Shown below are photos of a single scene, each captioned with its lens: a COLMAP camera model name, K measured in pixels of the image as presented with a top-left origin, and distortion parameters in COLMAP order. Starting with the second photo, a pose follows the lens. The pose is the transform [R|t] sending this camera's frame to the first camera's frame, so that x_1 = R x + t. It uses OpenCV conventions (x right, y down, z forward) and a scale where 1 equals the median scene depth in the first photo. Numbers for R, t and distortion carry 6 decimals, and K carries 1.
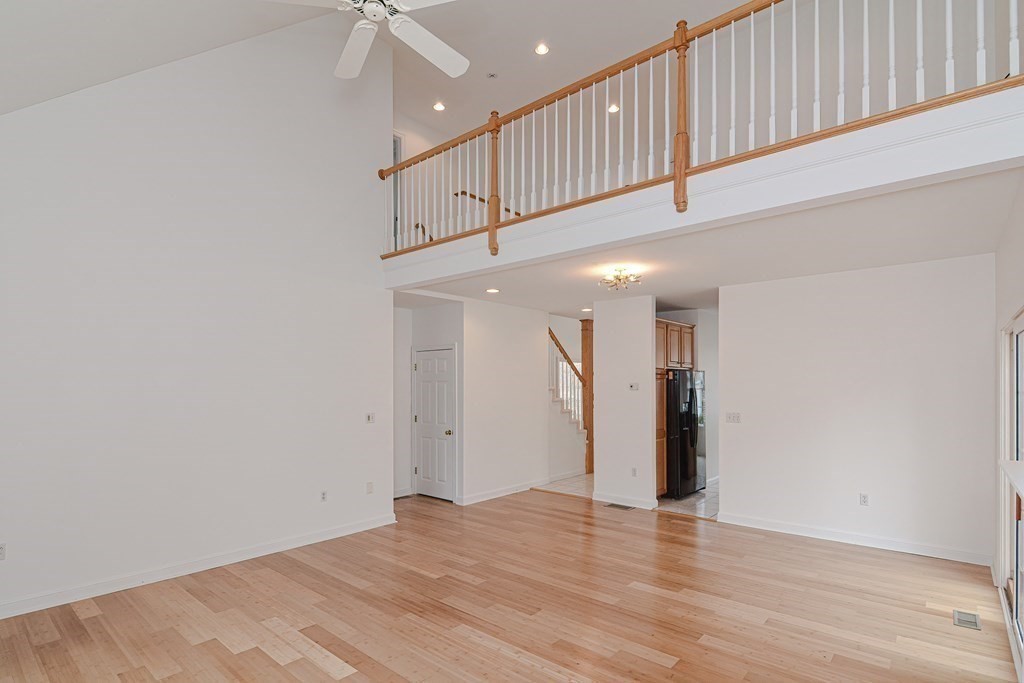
lens RADIAL K [[502.6, 0, 504.7], [0, 502.6, 342.5], [0, 0, 1]] dist [0.002446, -0.006146]
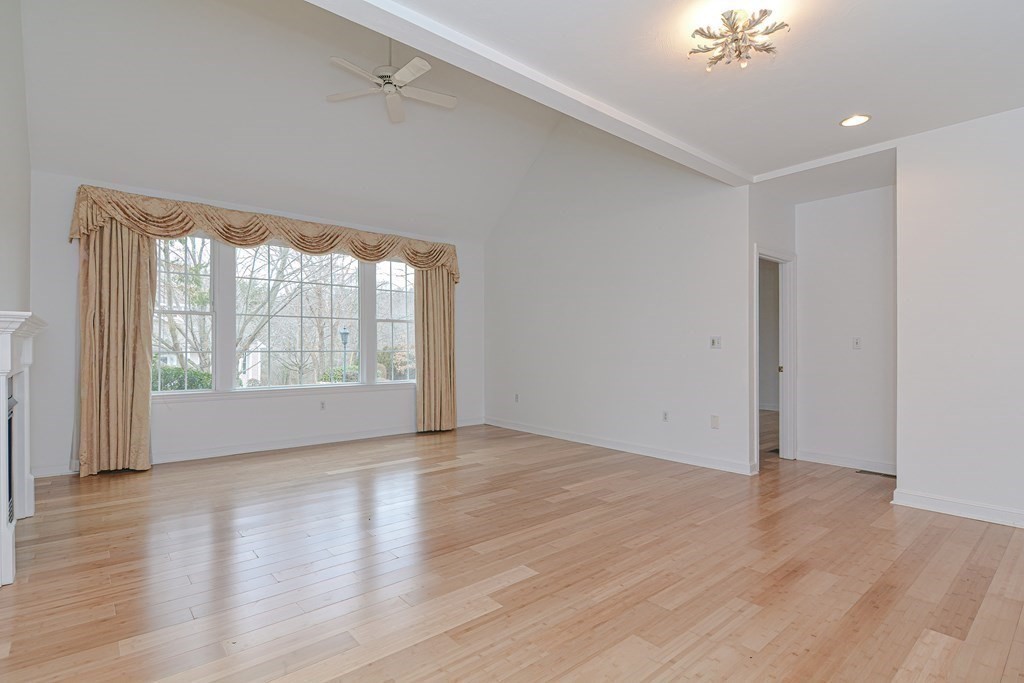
lens RADIAL K [[502.6, 0, 504.7], [0, 502.6, 342.5], [0, 0, 1]] dist [0.002446, -0.006146]
pose [[-0.156764, -0.009634, -0.987589, 1.015963], [0.081084, 0.996451, -0.022591, 0.213209], [0.984302, -0.083619, -0.155427, 1.213135]]
